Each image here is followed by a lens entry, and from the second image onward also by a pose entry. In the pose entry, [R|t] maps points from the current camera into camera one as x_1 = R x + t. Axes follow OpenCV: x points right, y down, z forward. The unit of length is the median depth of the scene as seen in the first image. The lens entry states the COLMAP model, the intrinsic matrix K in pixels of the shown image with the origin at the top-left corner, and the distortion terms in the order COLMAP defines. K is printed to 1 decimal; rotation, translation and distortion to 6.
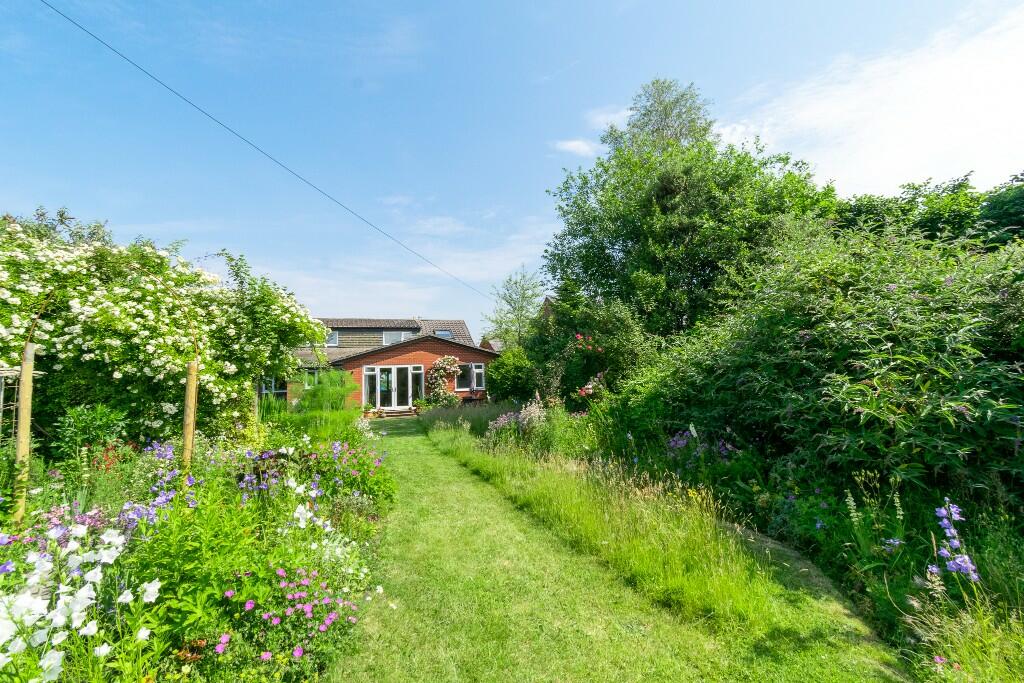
lens RADIAL K [[451.9, 0, 511.6], [0, 451.9, 338.9], [0, 0, 1]] dist [0.004778, -0.000199]
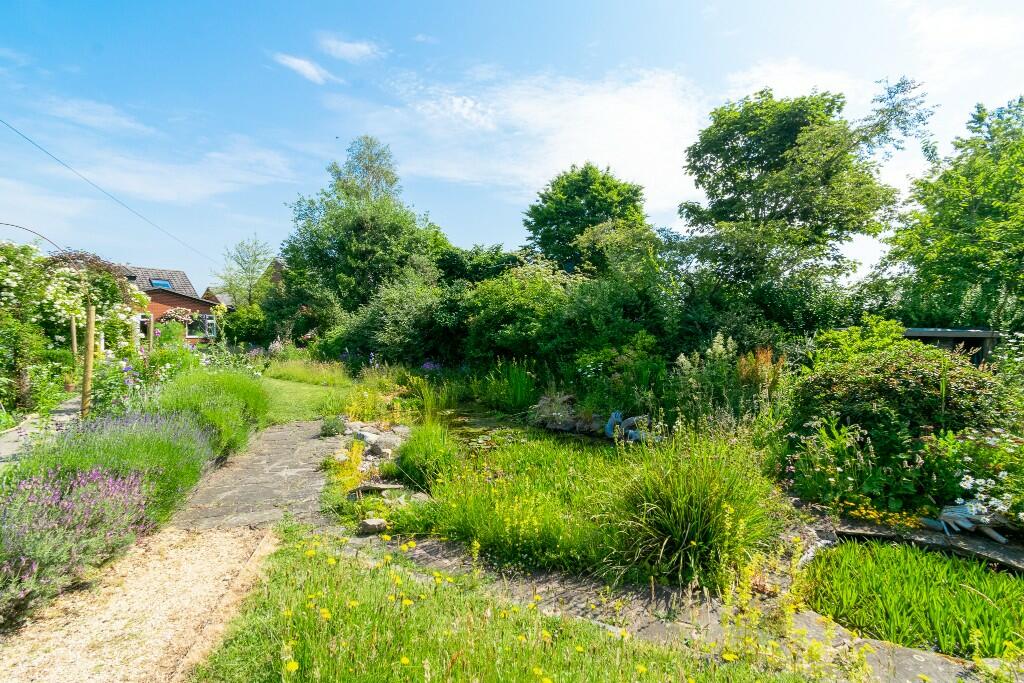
lens RADIAL K [[451.9, 0, 511.6], [0, 451.9, 338.9], [0, 0, 1]] dist [0.004778, -0.000199]
pose [[0.836372, 0.022636, 0.547694, -0.135044], [-0.077064, 0.994080, 0.076597, -0.075940], [-0.542718, -0.106271, 0.833165, -0.906452]]
